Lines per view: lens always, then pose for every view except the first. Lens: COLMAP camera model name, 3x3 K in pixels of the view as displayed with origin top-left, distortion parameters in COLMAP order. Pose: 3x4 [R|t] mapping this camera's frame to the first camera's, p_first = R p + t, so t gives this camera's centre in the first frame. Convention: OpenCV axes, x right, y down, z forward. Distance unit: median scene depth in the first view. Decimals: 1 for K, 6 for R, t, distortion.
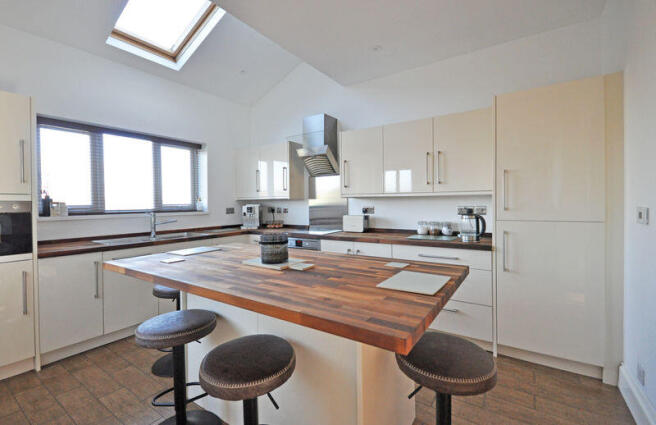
lens RADIAL K [[302.8, 0, 328.0], [0, 302.8, 212.5], [0, 0, 1]] dist [-0.001394, -0.000168]
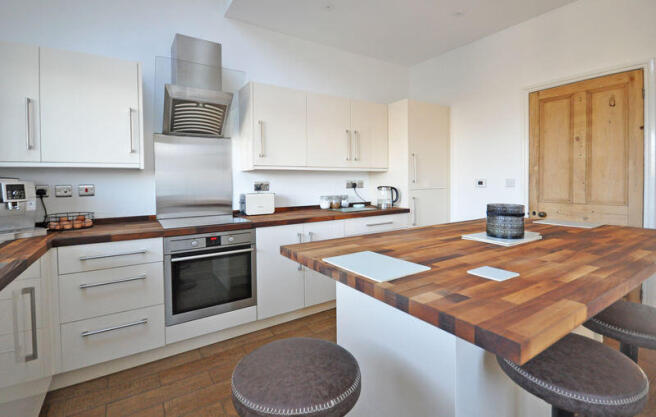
lens RADIAL K [[296.4, 0, 326.8], [0, 296.4, 186.7], [0, 0, 1]] dist [0.001087, 0.000099]
pose [[0.402919, -0.011416, 0.915164, -0.602950], [0.033709, 0.999429, -0.002374, 0.000347], [-0.914615, 0.031806, 0.403074, 0.598287]]
